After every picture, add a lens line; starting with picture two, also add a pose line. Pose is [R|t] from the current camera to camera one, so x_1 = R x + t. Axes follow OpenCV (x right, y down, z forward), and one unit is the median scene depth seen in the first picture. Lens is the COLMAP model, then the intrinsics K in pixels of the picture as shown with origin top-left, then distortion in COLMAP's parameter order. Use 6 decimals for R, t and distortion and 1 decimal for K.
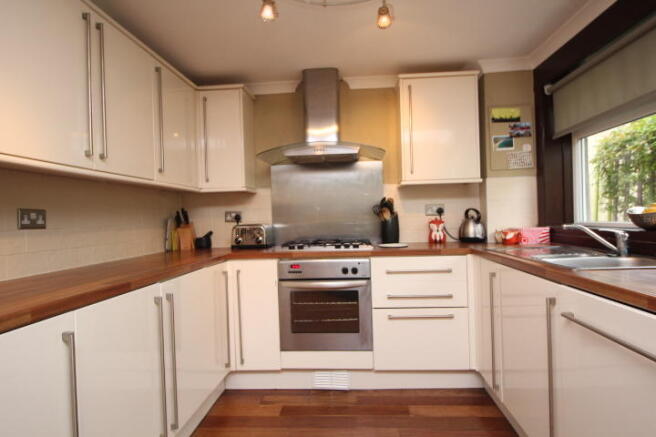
lens RADIAL K [[378.6, 0, 329.0], [0, 378.6, 218.4], [0, 0, 1]] dist [-0.006196, -0.003663]
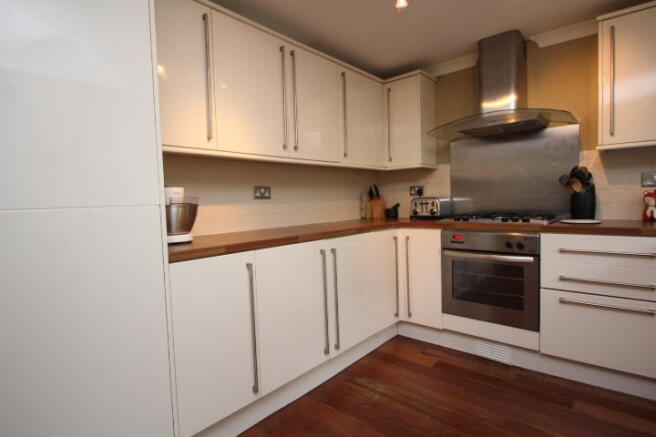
lens RADIAL K [[336.4, 0, 327.3], [0, 336.4, 219.3], [0, 0, 1]] dist [-0.006531, -0.005385]
pose [[0.798915, 0.040114, -0.600105, 0.172440], [0.004017, 0.997395, 0.072020, 0.008357], [0.601431, -0.059948, 0.796673, 0.037085]]
